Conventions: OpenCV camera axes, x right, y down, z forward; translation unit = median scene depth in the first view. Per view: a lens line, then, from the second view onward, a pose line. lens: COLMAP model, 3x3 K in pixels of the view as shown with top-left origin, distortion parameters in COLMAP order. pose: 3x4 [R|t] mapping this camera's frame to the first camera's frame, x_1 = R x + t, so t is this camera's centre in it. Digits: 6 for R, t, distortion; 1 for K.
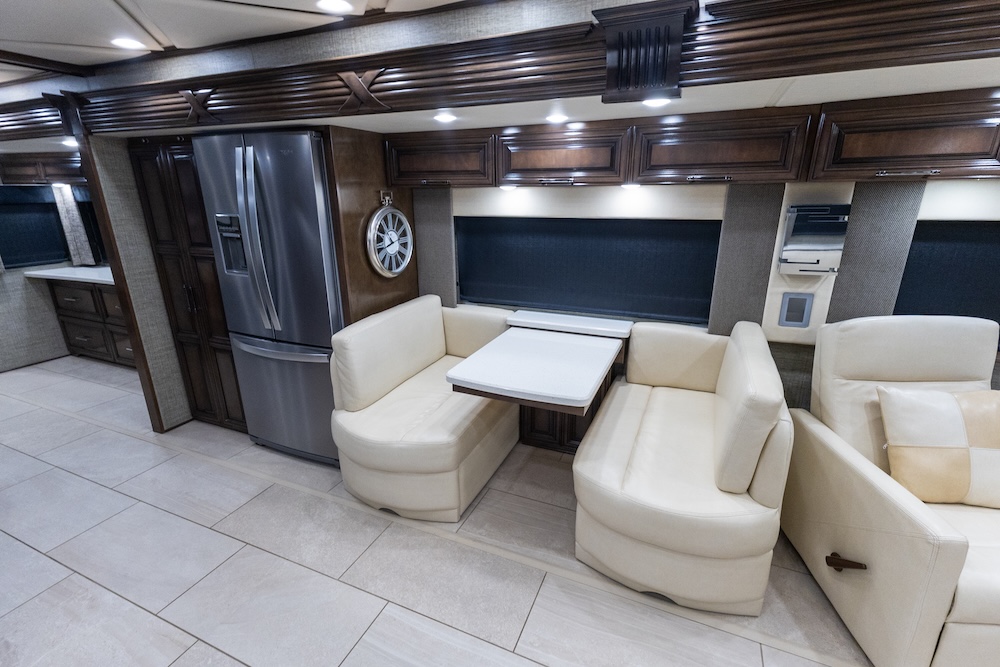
lens RADIAL K [[449.2, 0, 503.6], [0, 449.2, 328.7], [0, 0, 1]] dist [0.013515, -0.003762]
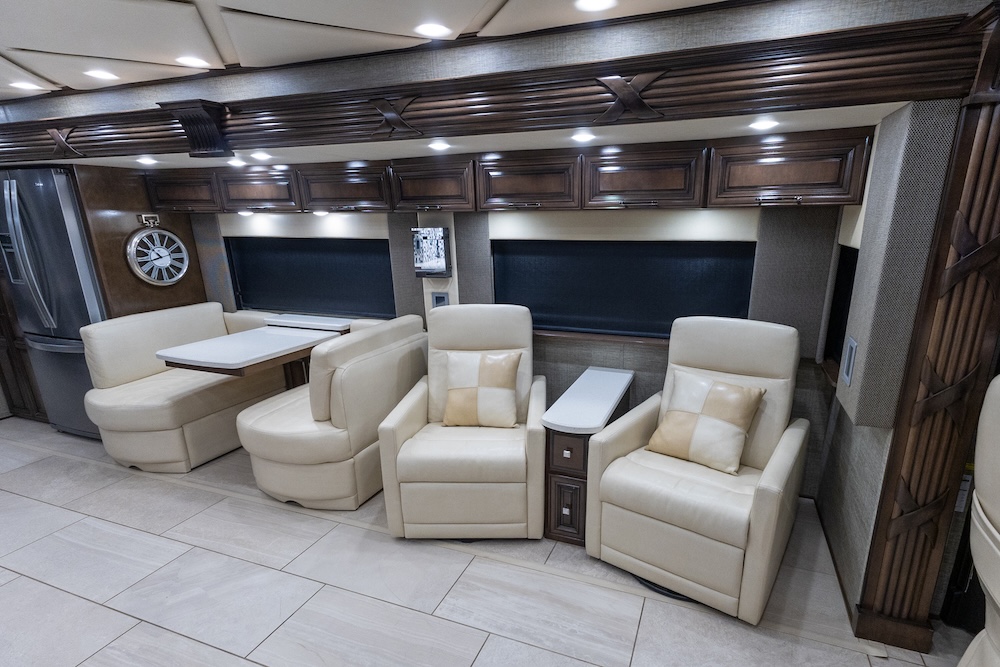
lens RADIAL K [[449.2, 0, 474.8], [0, 449.2, 346.8], [0, 0, 1]] dist [0.013515, -0.003762]
pose [[0.997436, -0.013593, 0.070258, 0.597730], [0.014912, 0.999722, -0.018283, 0.101826], [-0.069990, 0.019284, 0.997361, -0.329325]]
